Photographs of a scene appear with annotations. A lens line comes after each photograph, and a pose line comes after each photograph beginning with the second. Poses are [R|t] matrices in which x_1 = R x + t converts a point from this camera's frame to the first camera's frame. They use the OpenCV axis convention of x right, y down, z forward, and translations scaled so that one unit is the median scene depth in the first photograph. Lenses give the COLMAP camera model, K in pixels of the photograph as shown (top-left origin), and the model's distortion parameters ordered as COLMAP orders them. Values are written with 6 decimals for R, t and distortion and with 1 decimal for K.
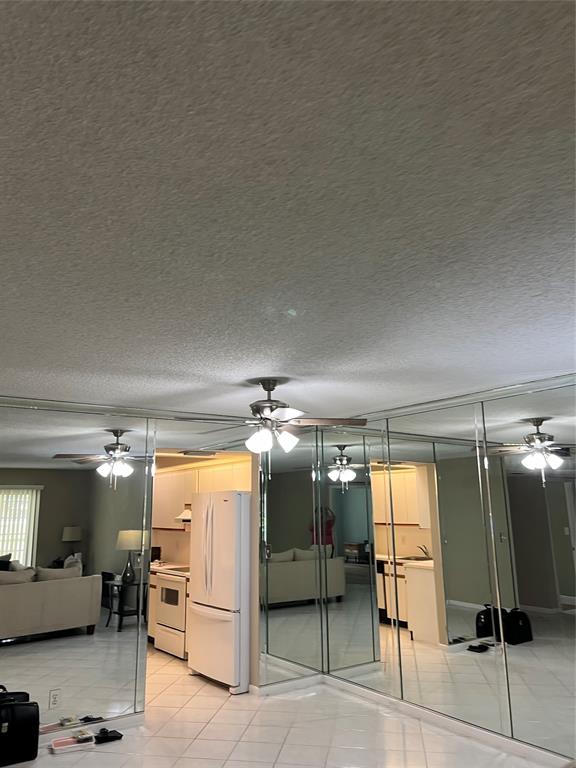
lens RADIAL K [[575.2, 0, 290.3], [0, 575.2, 381.7], [0, 0, 1]] dist [0.054907, -0.060960]
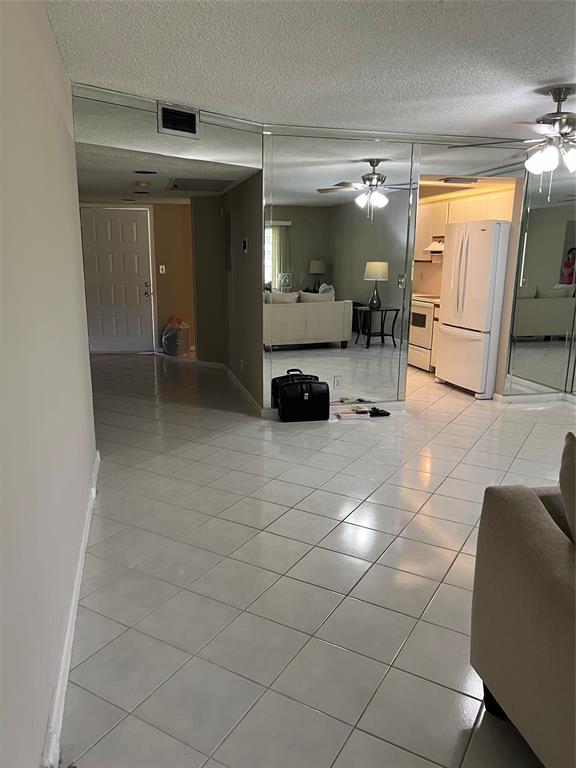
lens RADIAL K [[580.0, 0, 285.3], [0, 580.0, 388.4], [0, 0, 1]] dist [0.064401, -0.078017]
pose [[0.932101, 0.104092, -0.346918, -0.047484], [0.054866, 0.906183, 0.419312, 0.008683], [0.358018, -0.409875, 0.838943, -0.088845]]
